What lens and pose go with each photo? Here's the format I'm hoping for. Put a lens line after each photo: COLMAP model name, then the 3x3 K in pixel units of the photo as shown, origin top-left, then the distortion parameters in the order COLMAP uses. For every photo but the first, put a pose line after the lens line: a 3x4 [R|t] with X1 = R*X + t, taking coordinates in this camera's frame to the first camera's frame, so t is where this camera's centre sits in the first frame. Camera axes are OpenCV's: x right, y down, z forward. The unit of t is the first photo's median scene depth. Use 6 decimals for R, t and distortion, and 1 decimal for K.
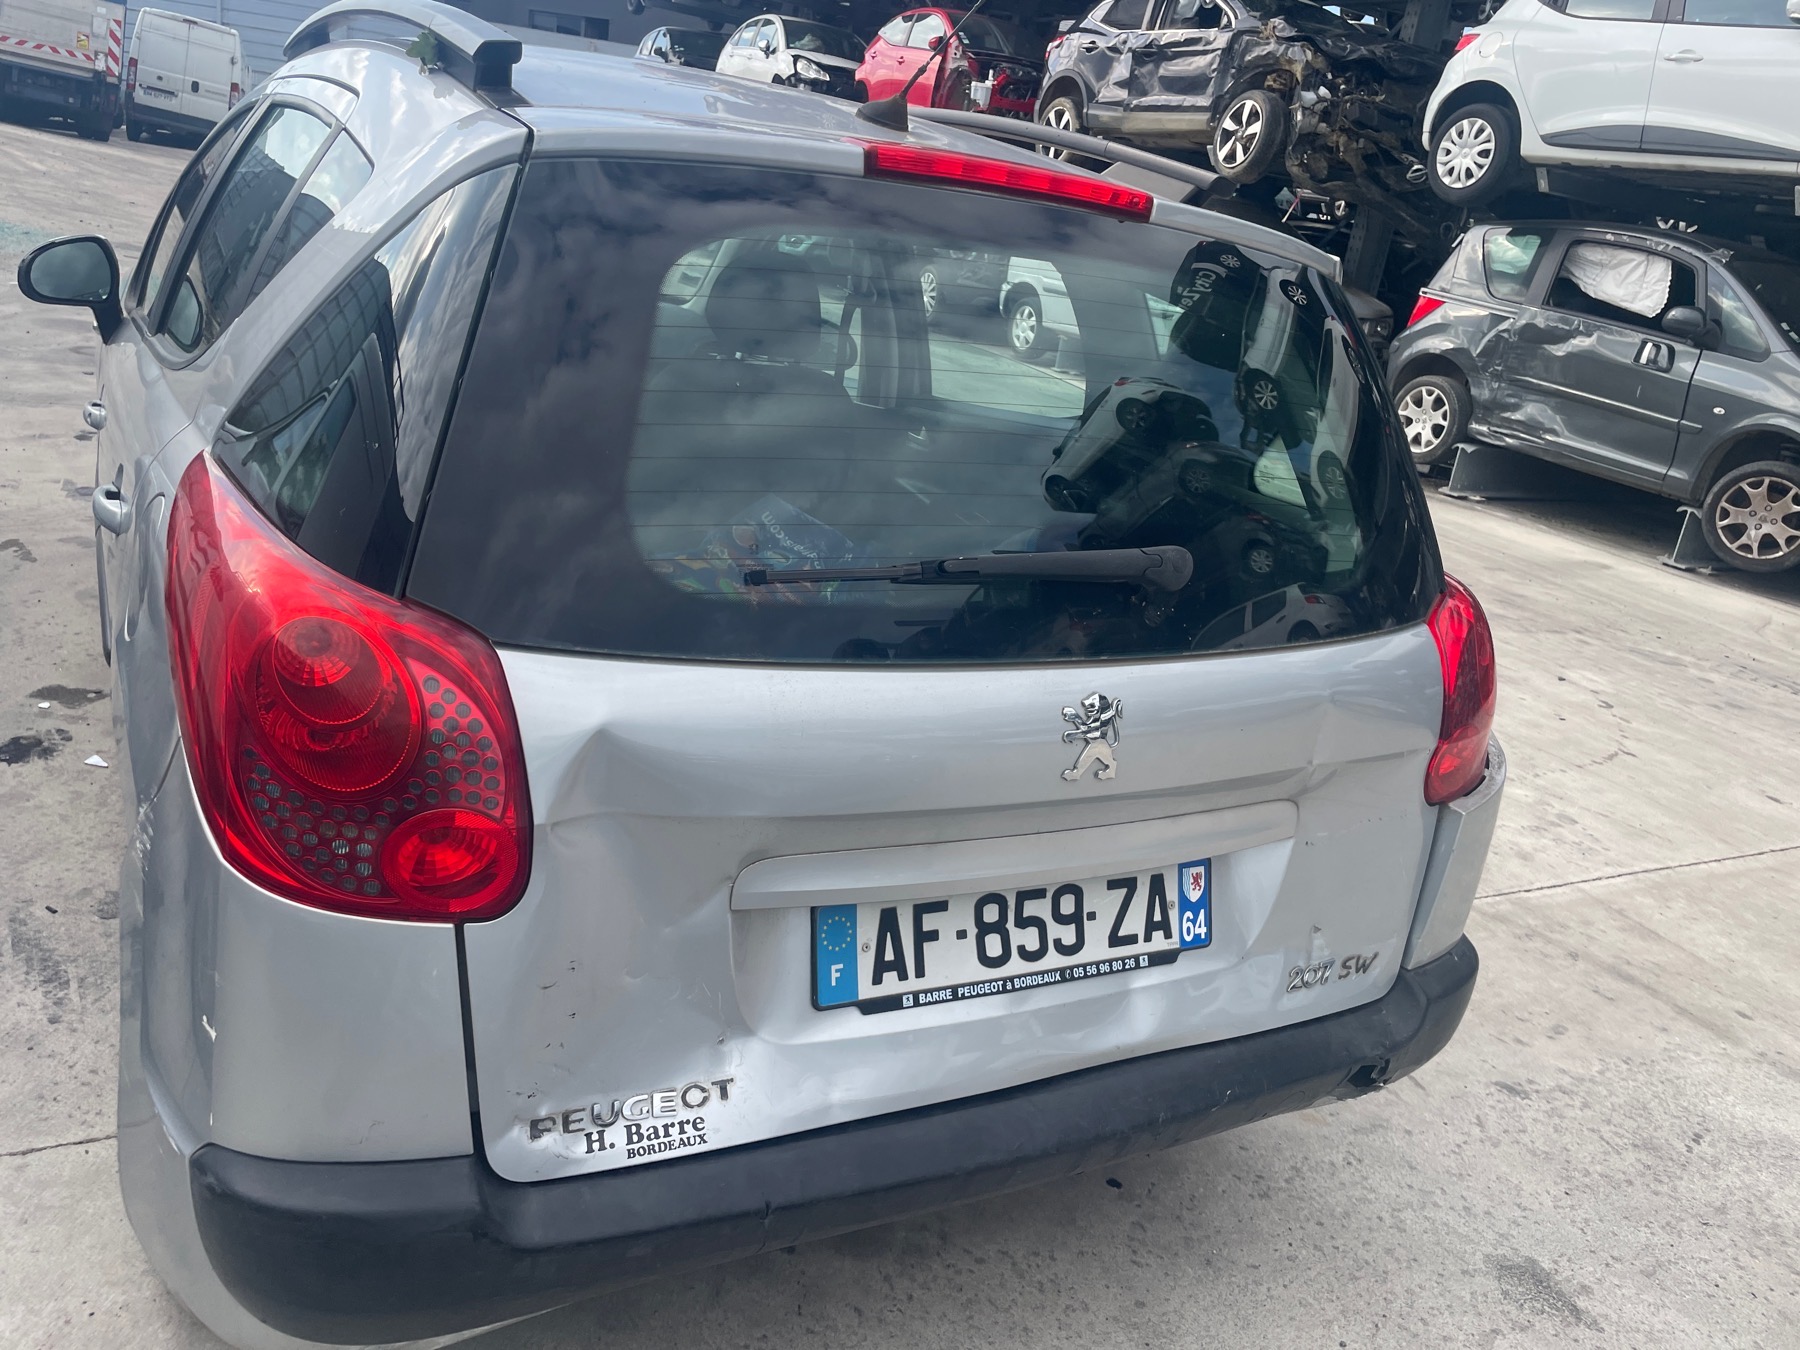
lens RADIAL K [[1375.4, 0, 884.6], [0, 1375.4, 655.4], [0, 0, 1]] dist [0.077307, -0.101434]
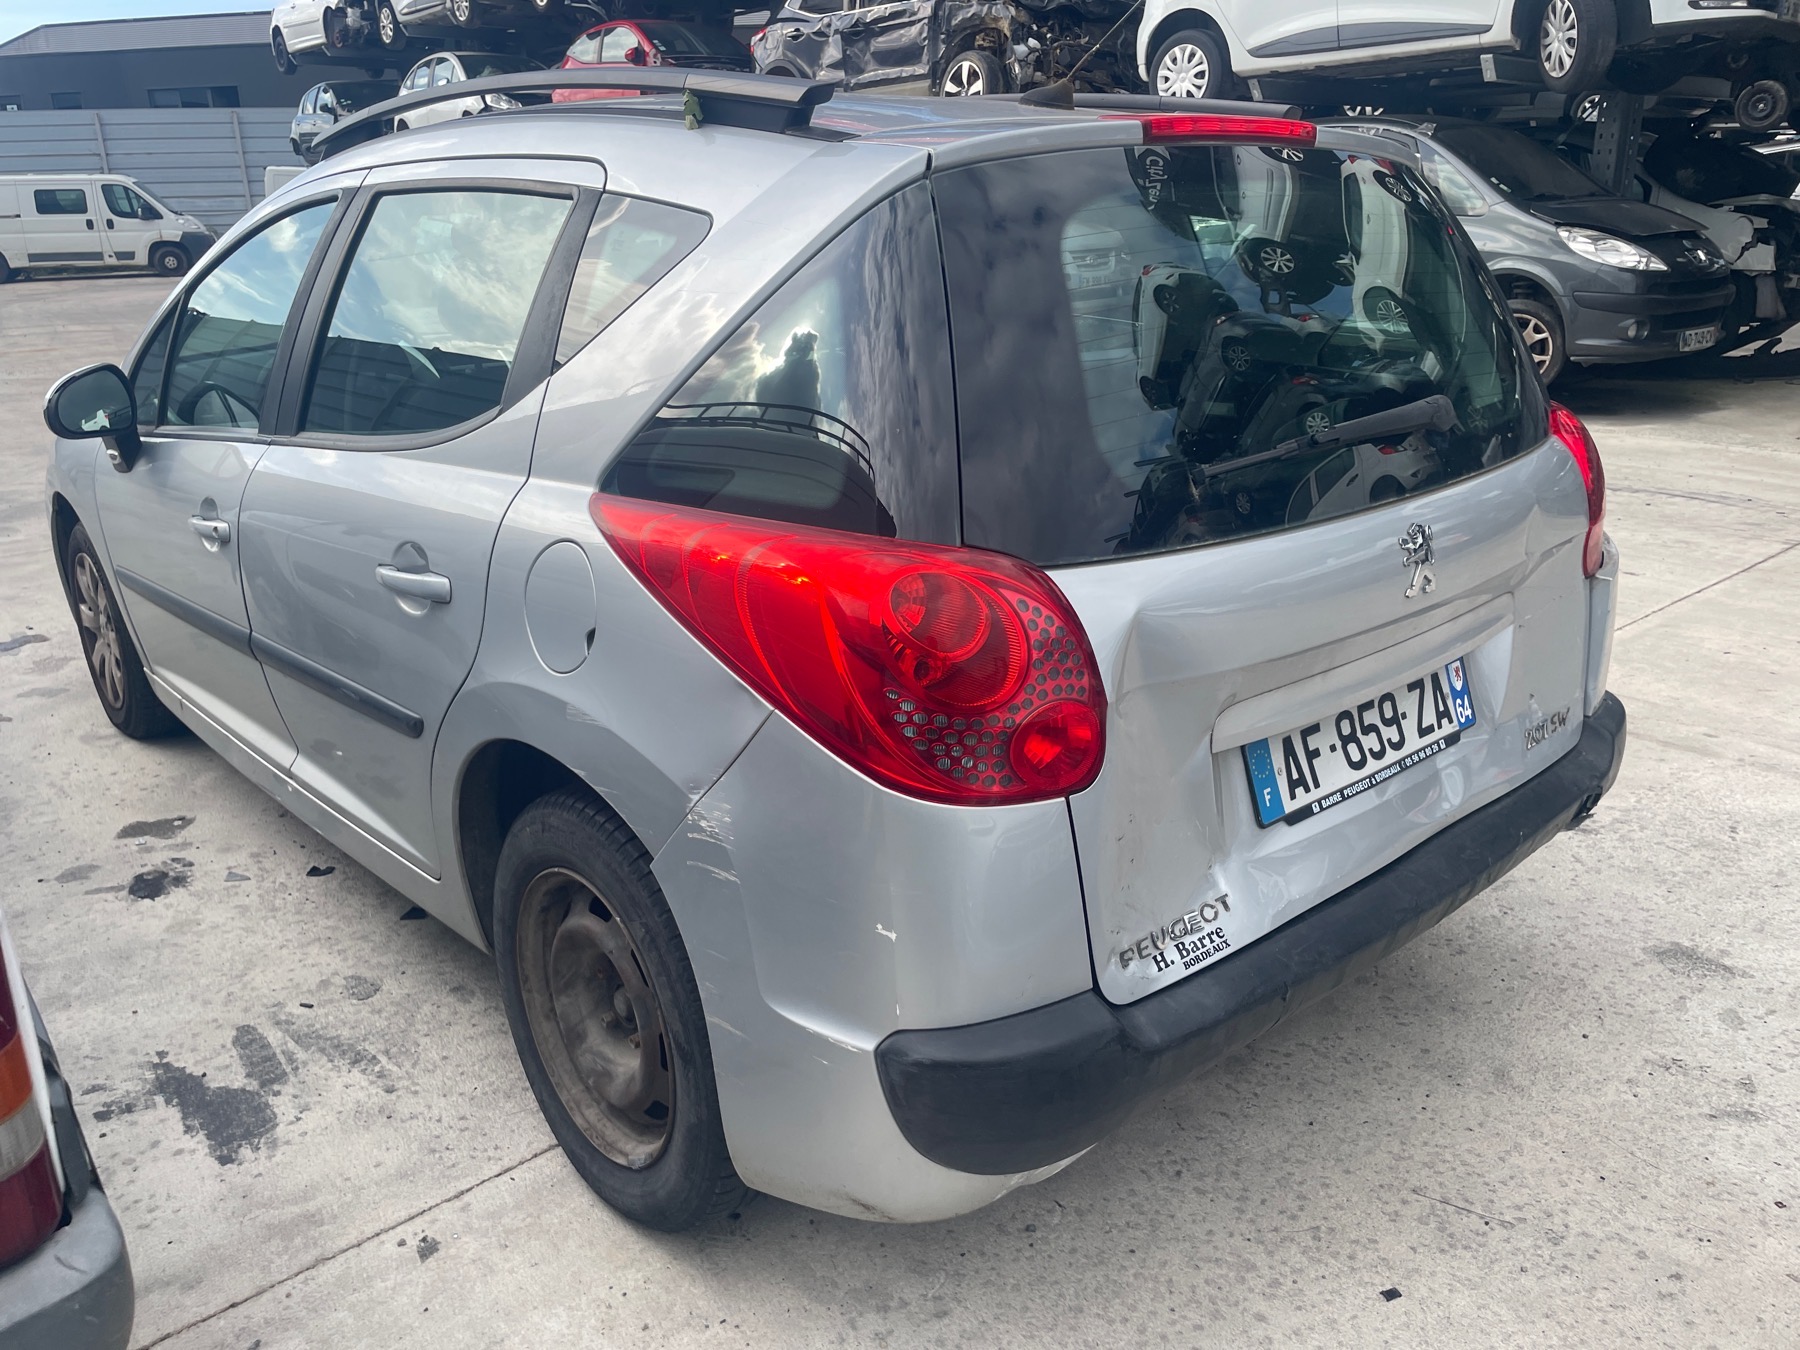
lens RADIAL K [[1375.4, 0, 875.3], [0, 1375.4, 656.1], [0, 0, 1]] dist [0.077307, -0.101434]
pose [[0.960537, -0.225869, 0.162332, -0.351208], [0.225290, 0.974039, 0.022211, 0.004250], [-0.163134, 0.015237, 0.986486, -0.093529]]
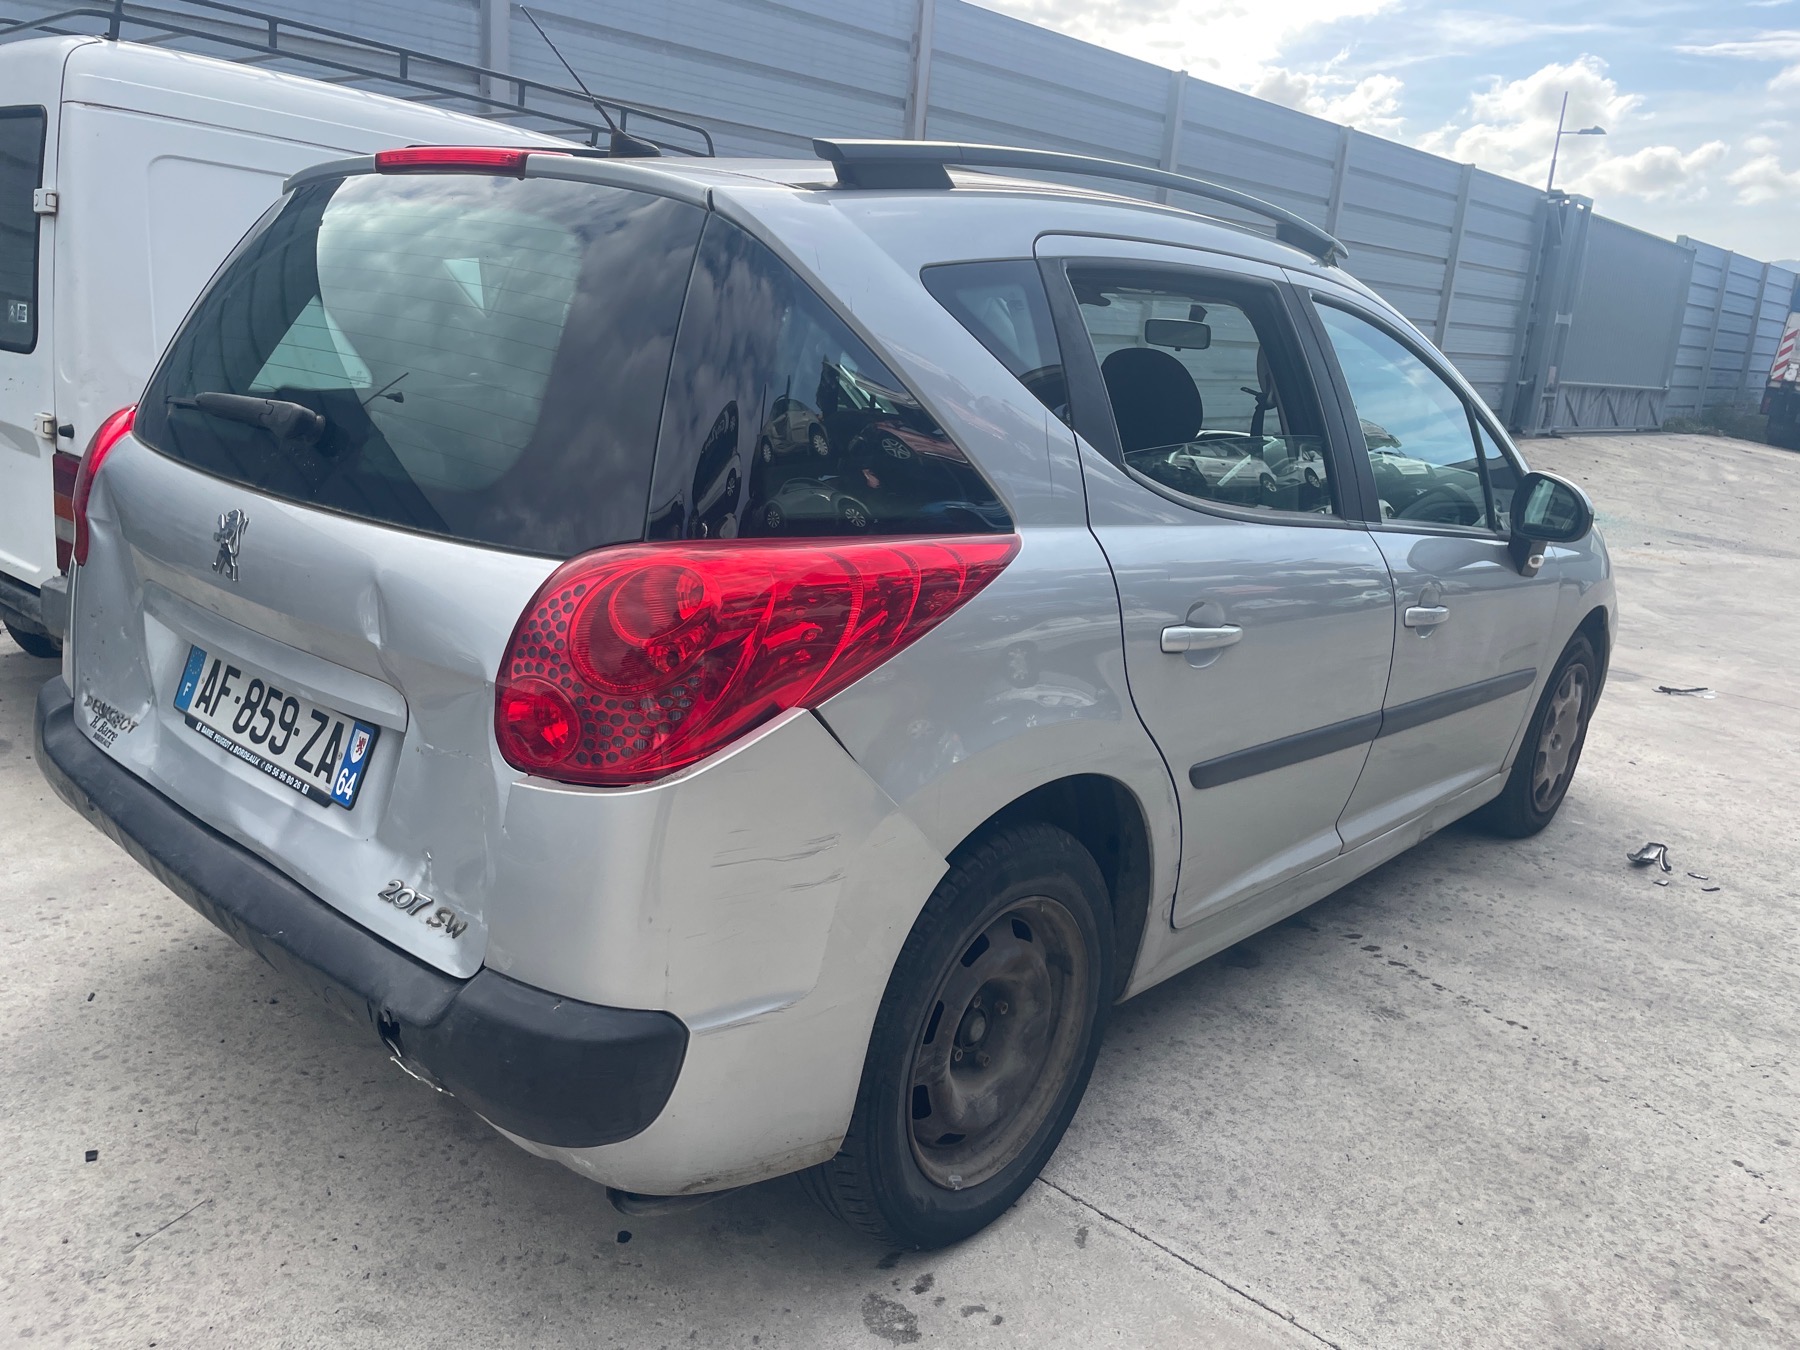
lens RADIAL K [[1375.4, 0, 887.2], [0, 1375.4, 639.3], [0, 0, 1]] dist [0.077307, -0.101434]
pose [[0.366850, 0.110348, -0.923712, 1.041793], [-0.335211, 0.941918, -0.020605, -0.023225], [0.867787, 0.317197, 0.382533, 0.697341]]
